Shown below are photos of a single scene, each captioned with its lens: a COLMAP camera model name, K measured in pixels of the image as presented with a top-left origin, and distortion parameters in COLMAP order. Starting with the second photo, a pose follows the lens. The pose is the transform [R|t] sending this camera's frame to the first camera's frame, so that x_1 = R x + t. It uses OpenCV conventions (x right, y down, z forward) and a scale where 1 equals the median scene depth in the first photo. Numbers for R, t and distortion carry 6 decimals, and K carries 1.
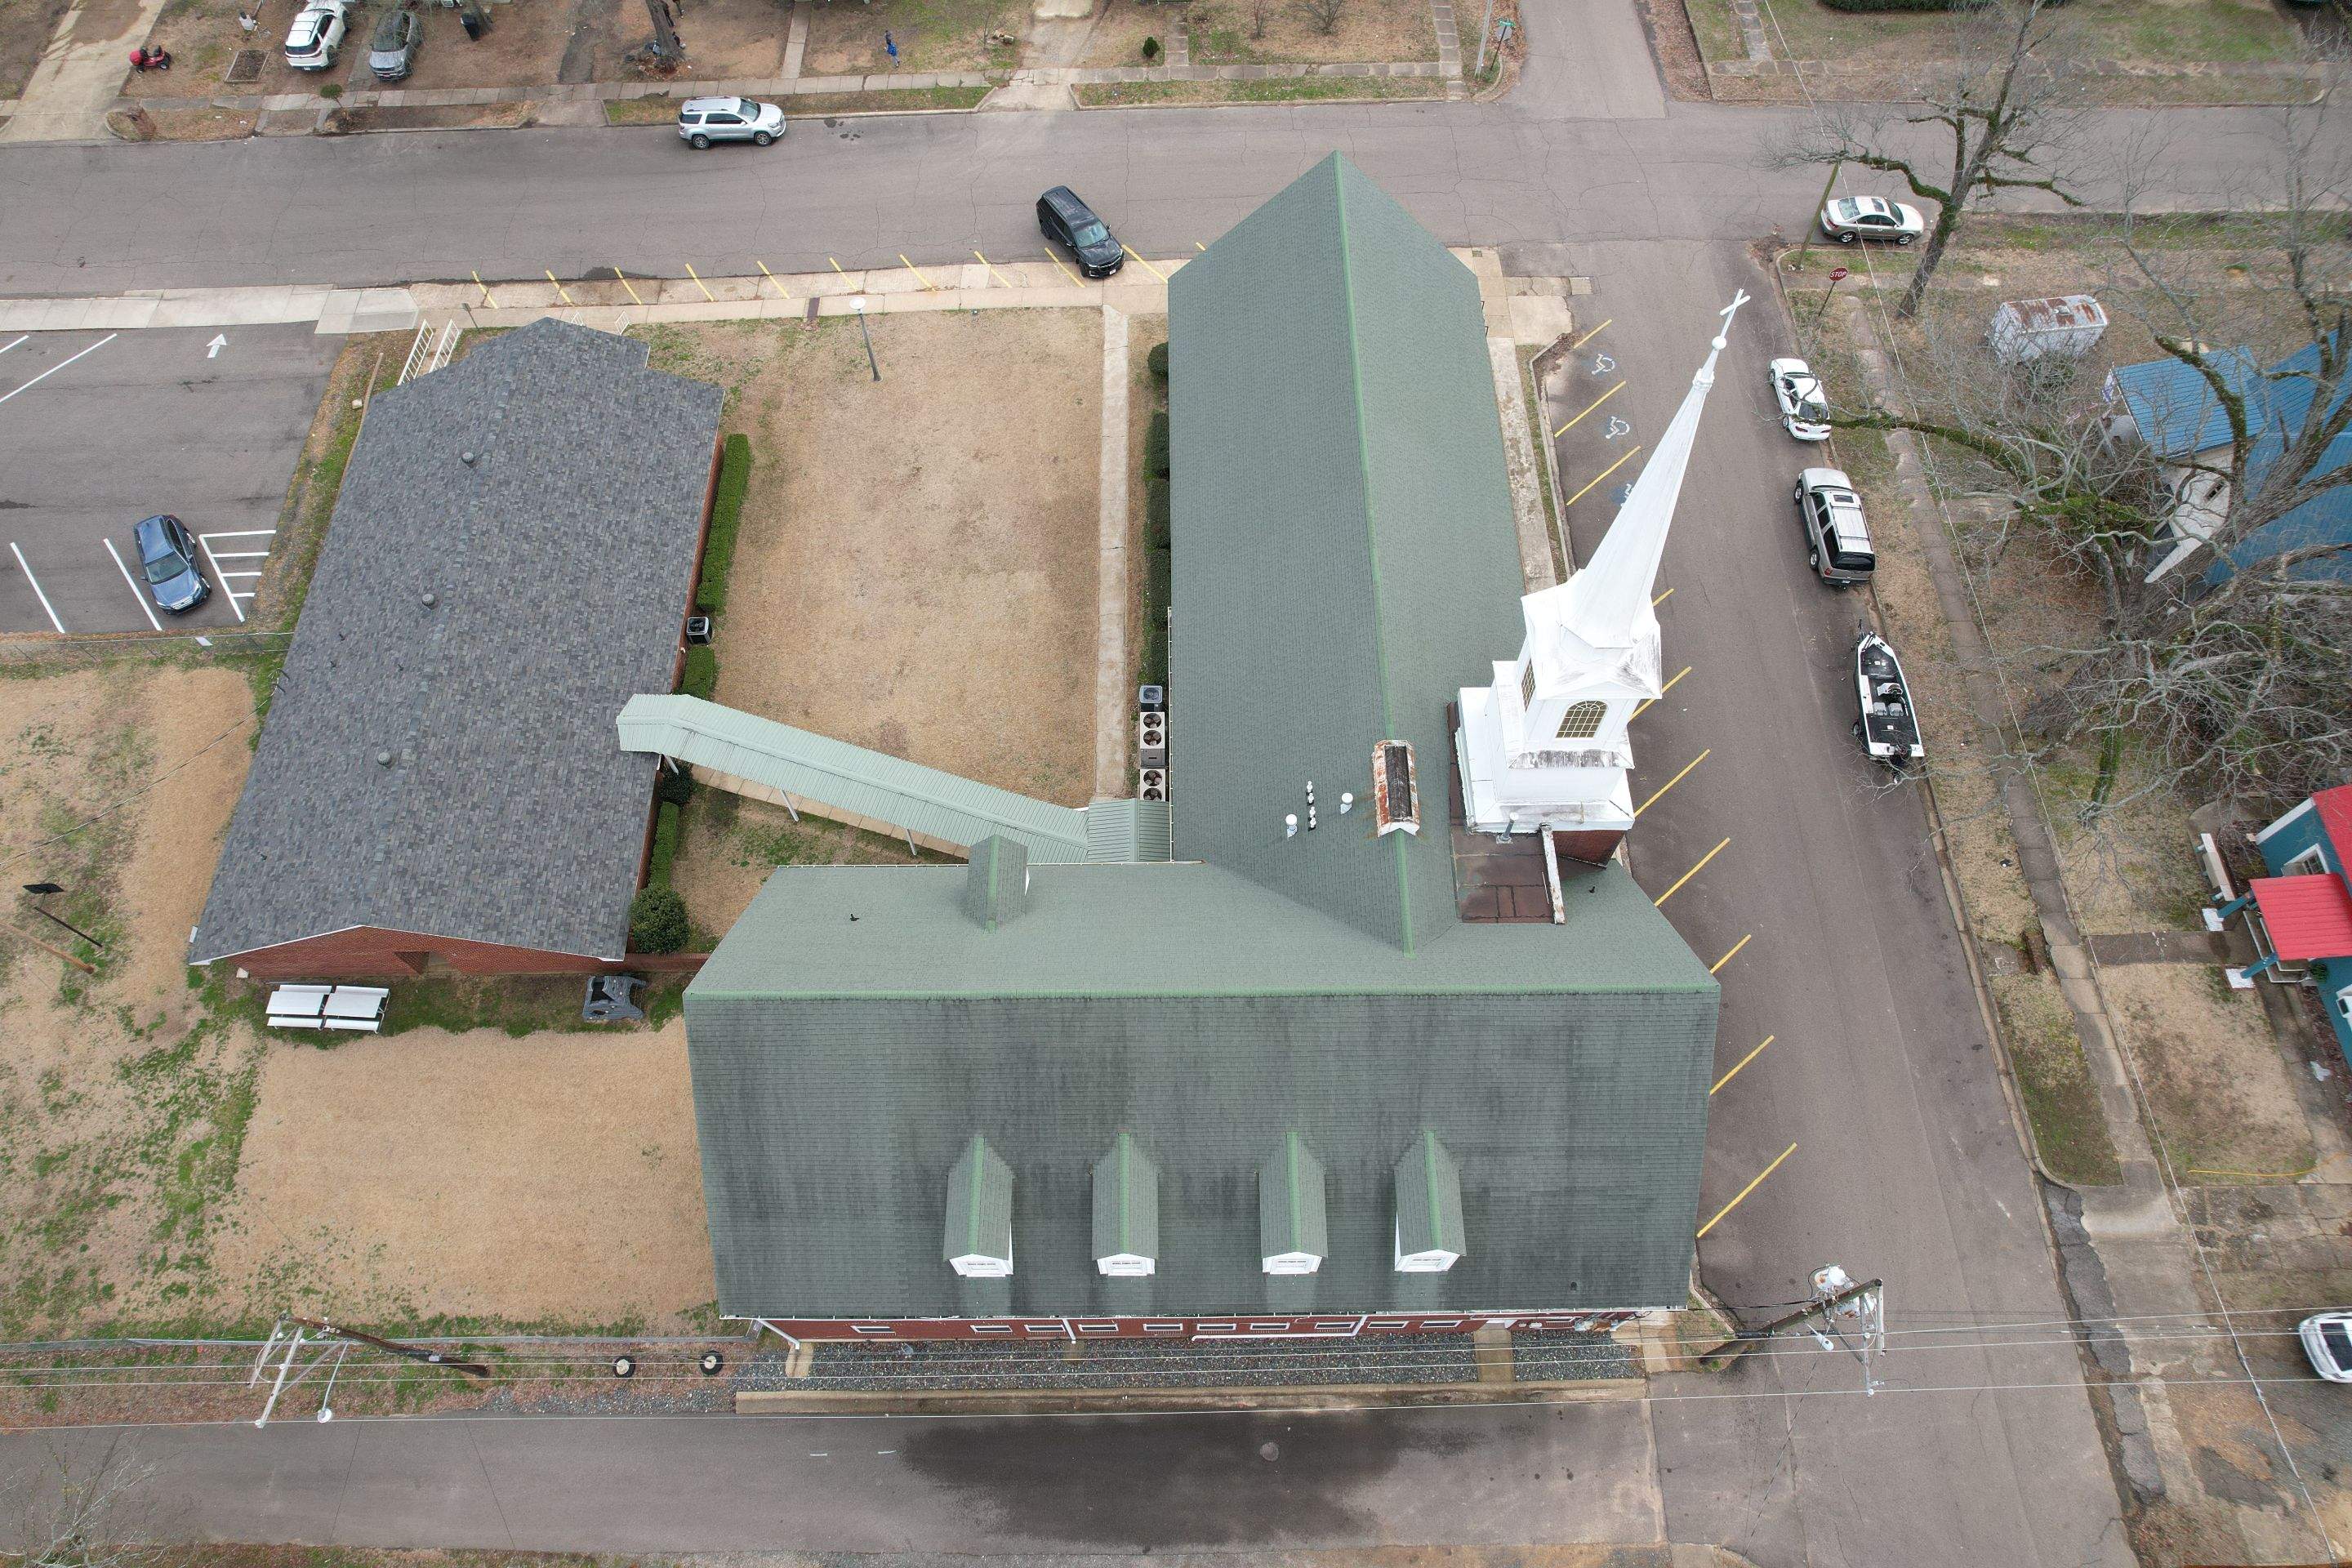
lens RADIAL K [[1505.5, 0, 1181.7], [0, 1505.5, 787.7], [0, 0, 1]] dist [-0.075548, 0.069256]
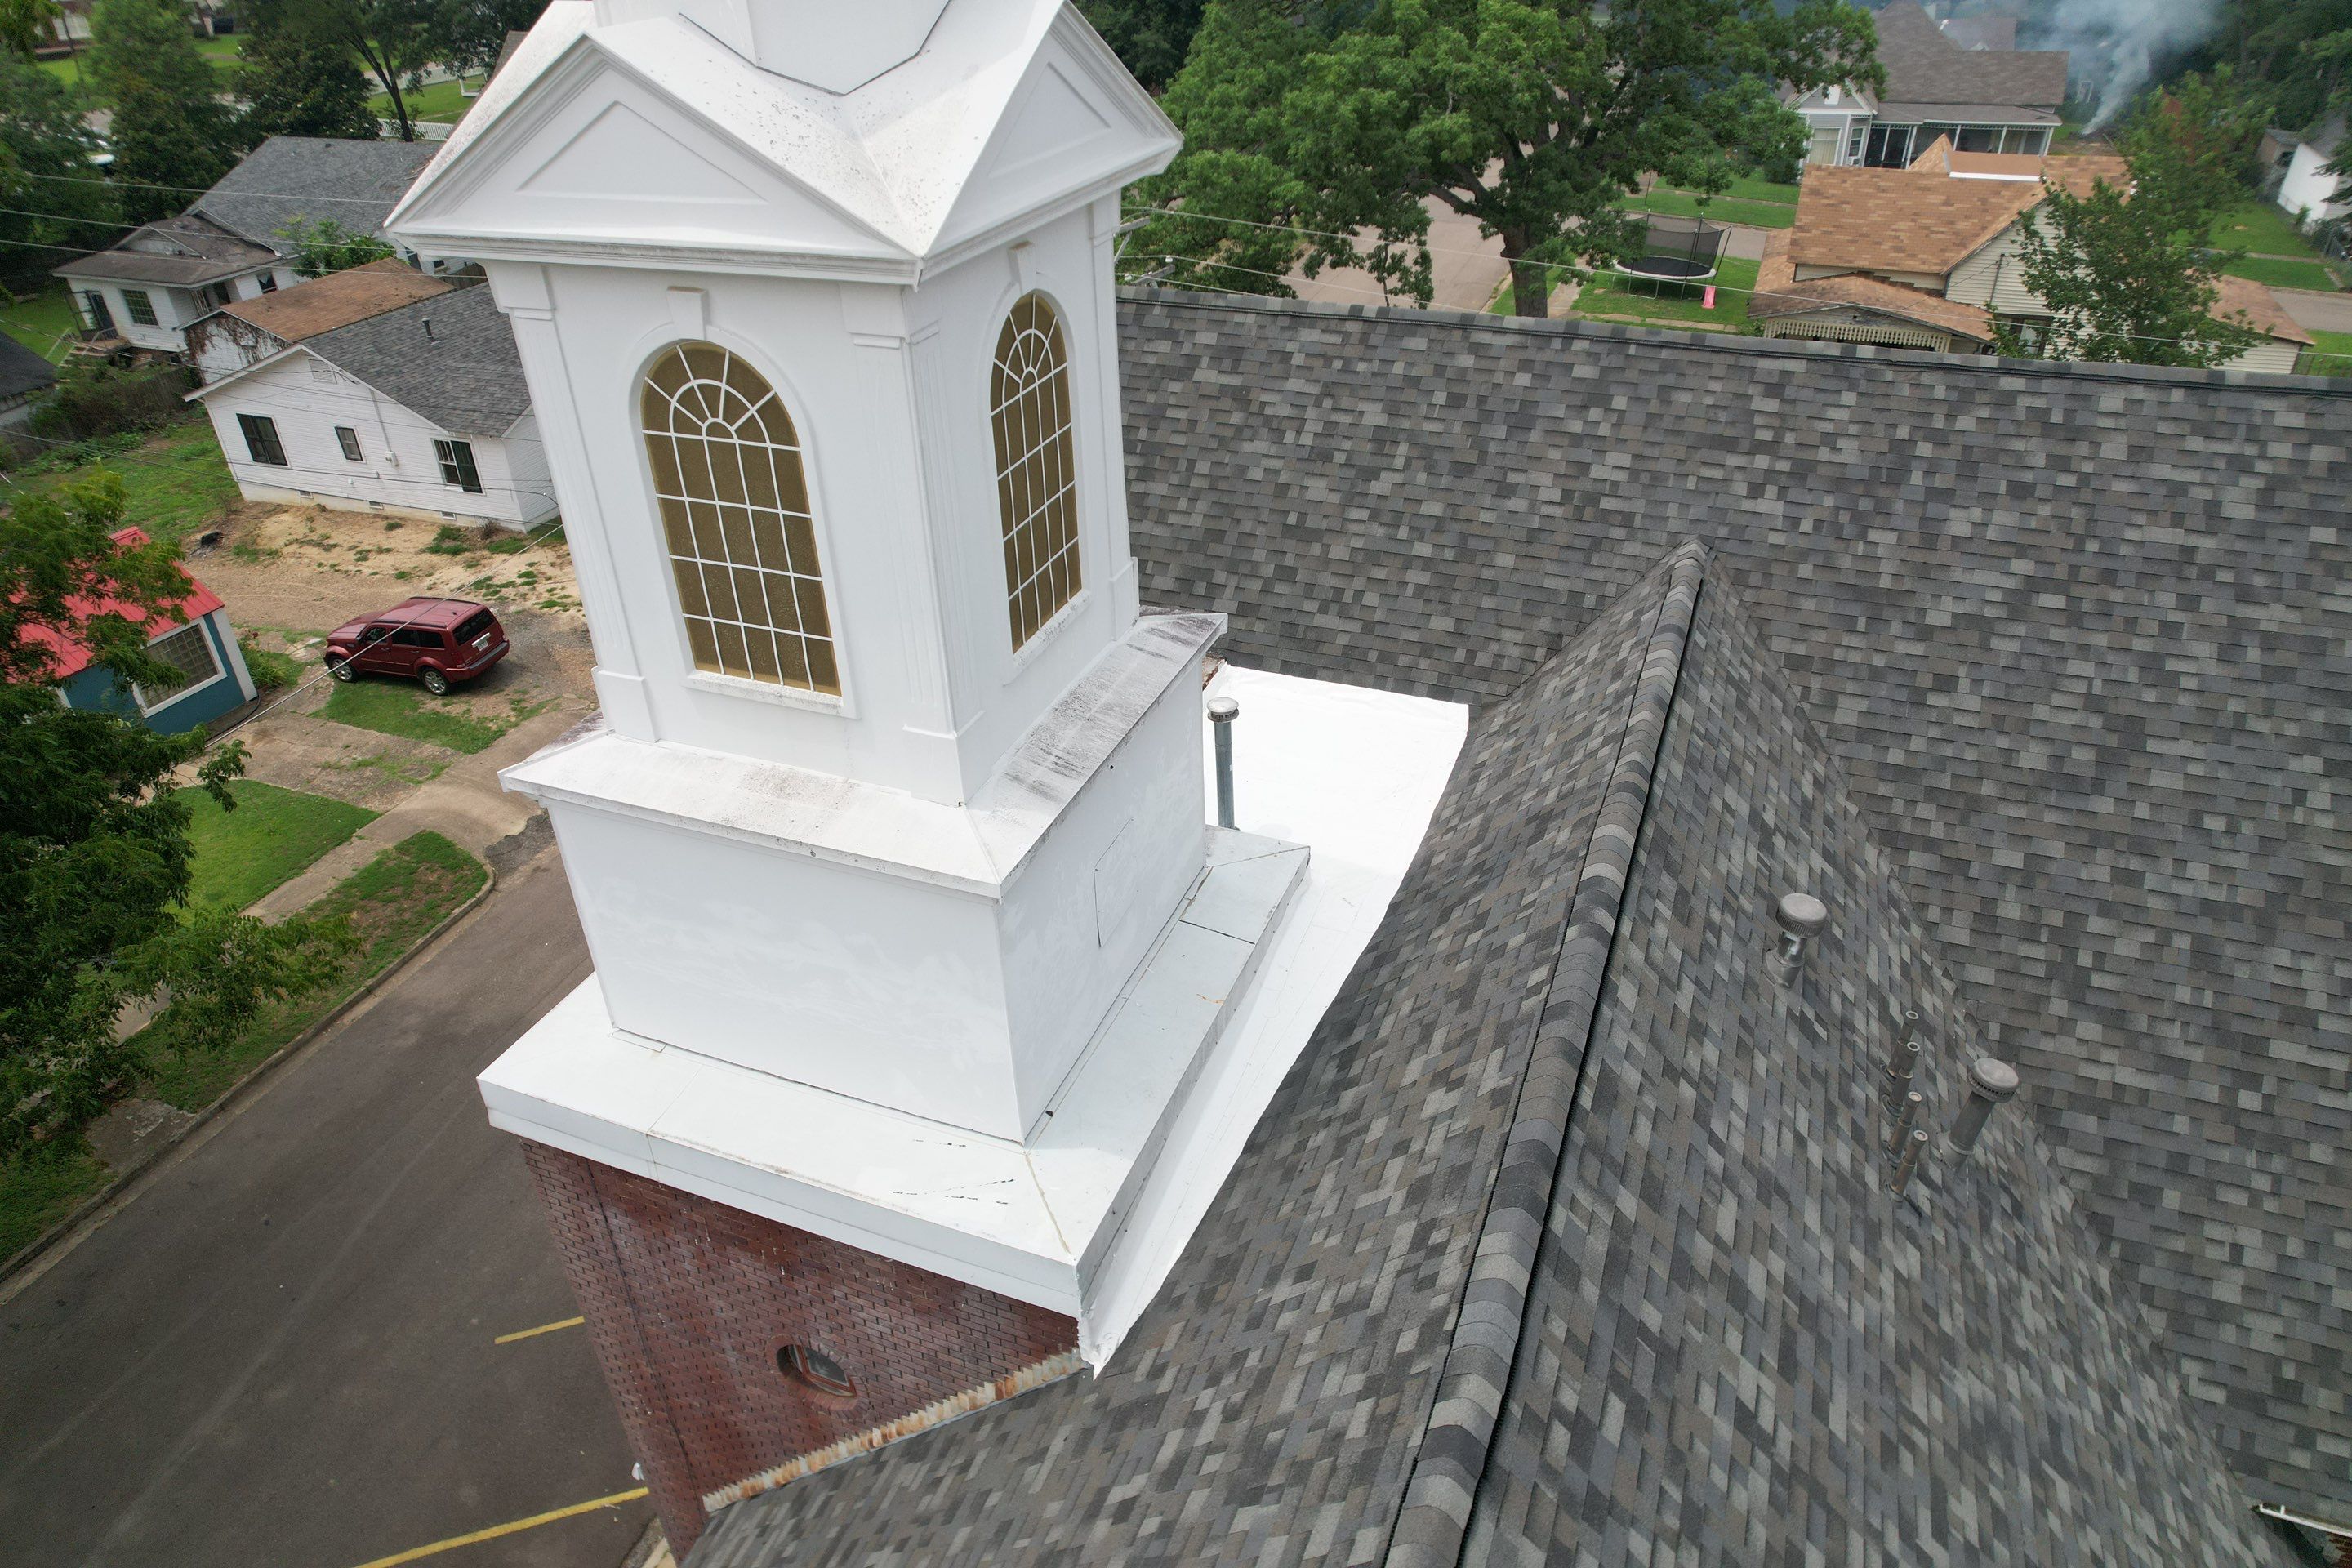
lens RADIAL K [[1500.5, 0, 1184.9], [0, 1500.5, 762.3], [0, 0, 1]] dist [-0.072417, 0.068438]
pose [[-0.925133, -0.173361, 0.337750, 0.100269], [0.346950, -0.024897, 0.937553, -0.203733], [-0.154126, 0.984544, 0.083181, 0.774463]]
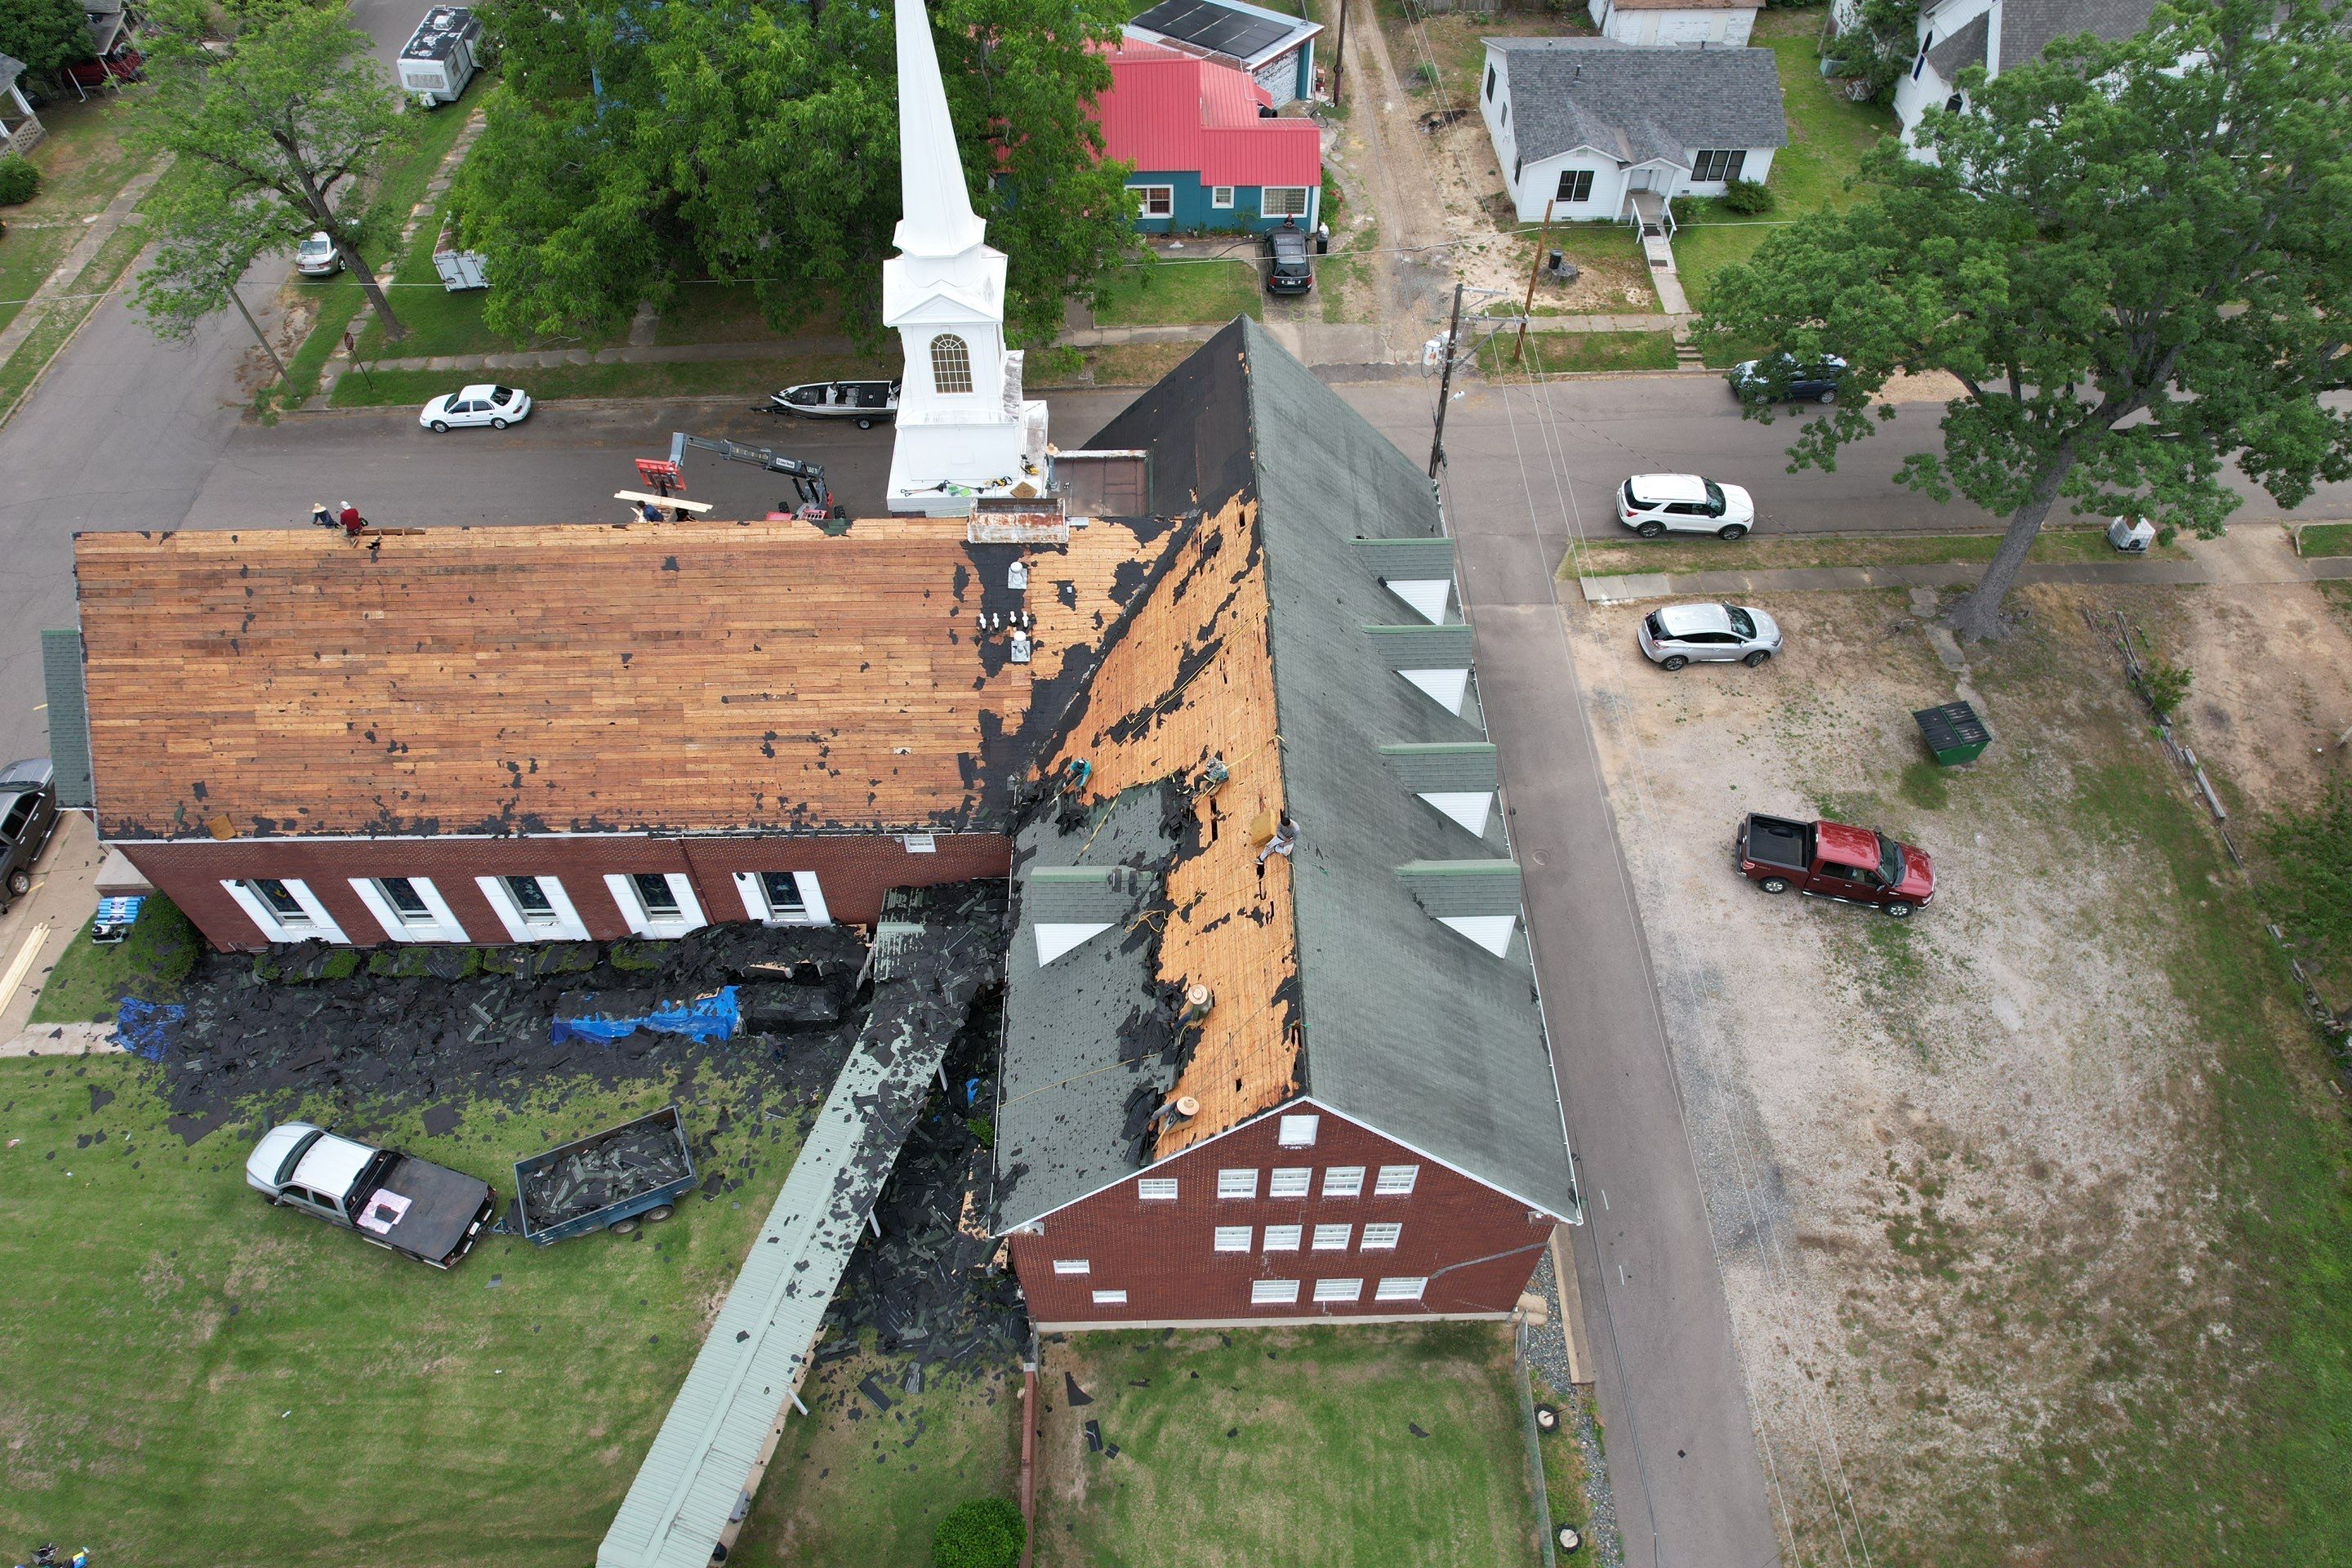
lens RADIAL K [[1500.5, 0, 1175.6], [0, 1500.5, 775.3], [0, 0, 1]] dist [-0.072417, 0.068438]
pose [[-0.011801, -0.775631, 0.631076, -0.484108], [0.879266, 0.292501, 0.375944, -0.181487], [-0.476185, 0.559321, 0.678534, 0.293873]]
